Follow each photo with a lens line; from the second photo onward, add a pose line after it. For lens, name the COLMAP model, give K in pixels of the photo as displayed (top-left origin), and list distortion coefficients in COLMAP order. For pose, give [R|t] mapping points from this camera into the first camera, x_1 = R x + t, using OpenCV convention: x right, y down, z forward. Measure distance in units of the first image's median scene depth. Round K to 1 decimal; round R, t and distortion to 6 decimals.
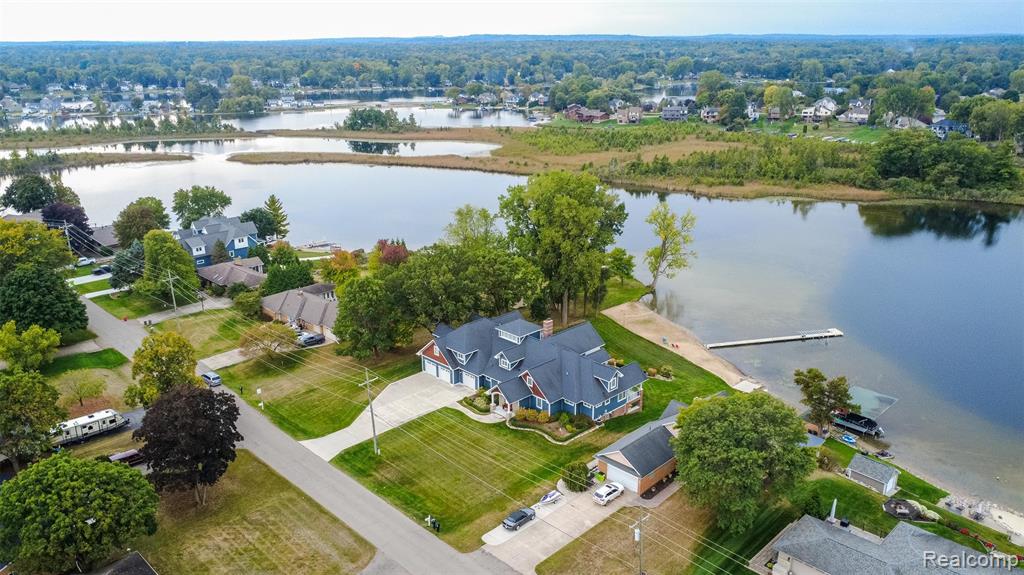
lens RADIAL K [[767.8, 0, 509.8], [0, 767.8, 294.9], [0, 0, 1]] dist [0.003340, -0.003898]
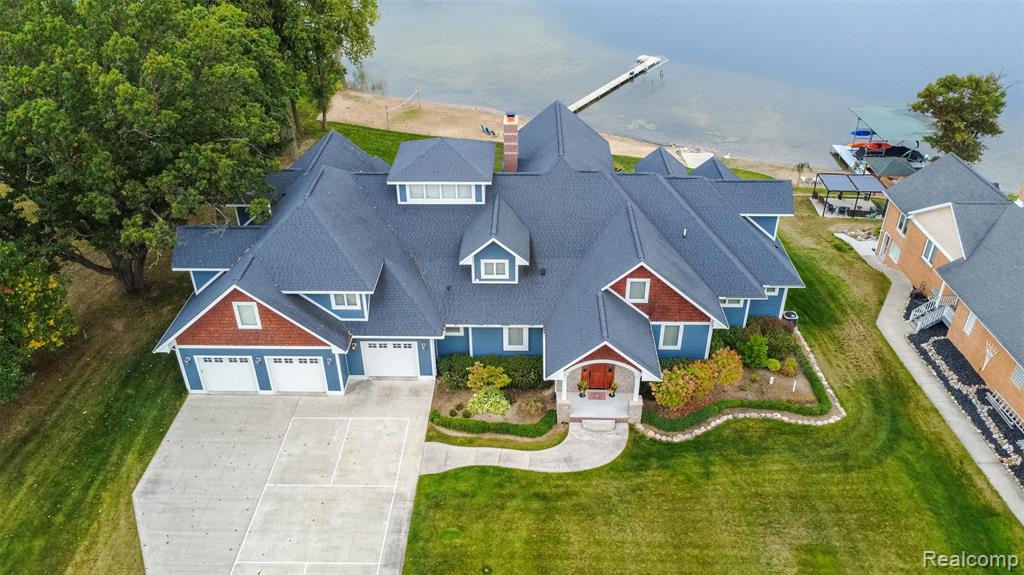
lens RADIAL K [[767.8, 0, 511.9], [0, 767.8, 288.8], [0, 0, 1]] dist [0.003340, -0.003898]
pose [[0.712518, -0.375731, 0.592574, -0.184603], [0.227863, 0.922674, 0.311049, -0.005062], [-0.663624, -0.086602, 0.743037, 0.678269]]
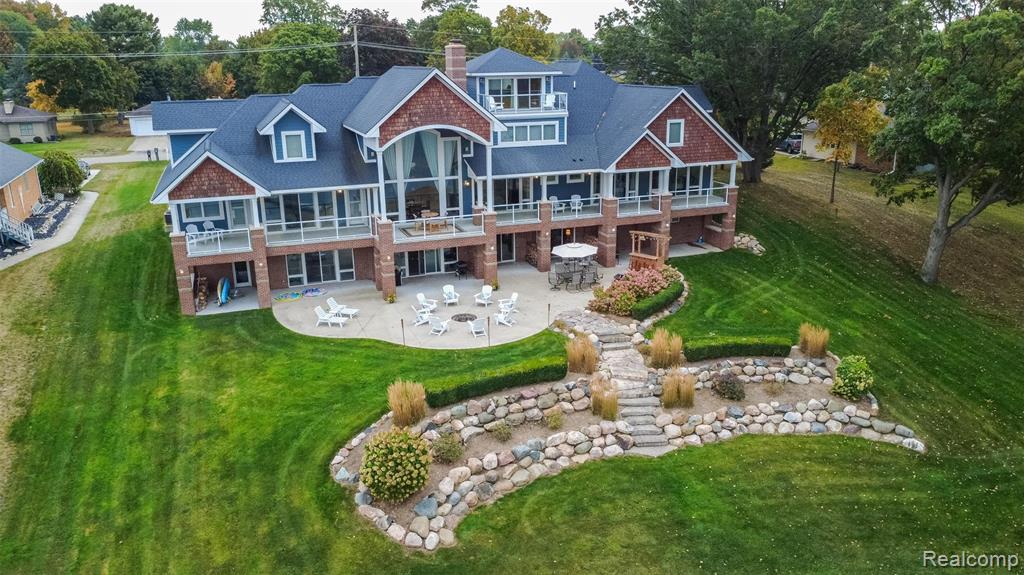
lens RADIAL K [[767.8, 0, 514.8], [0, 767.8, 284.5], [0, 0, 1]] dist [0.003340, -0.003898]
pose [[-0.399543, 0.271520, -0.875581, 0.352711], [-0.280454, 0.873130, 0.398736, -0.017651], [0.872761, 0.404872, -0.272704, 1.093674]]
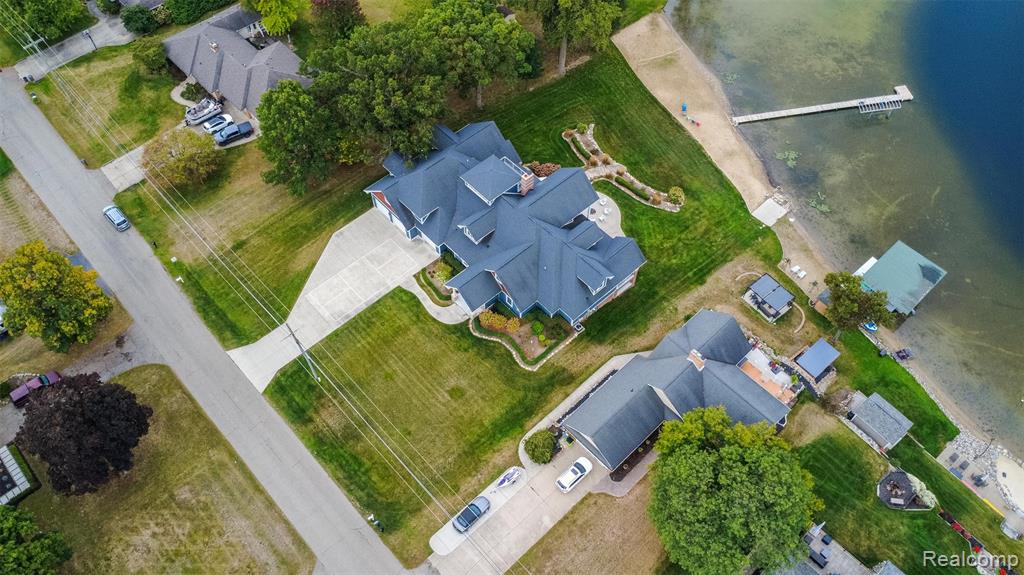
lens RADIAL K [[767.8, 0, 509.4], [0, 767.8, 288.6], [0, 0, 1]] dist [0.003340, -0.003898]
pose [[0.999516, 0.030408, -0.006545, 0.037300], [-0.020228, 0.795323, 0.605849, -0.322715], [0.023628, -0.605423, 0.795553, 0.296888]]
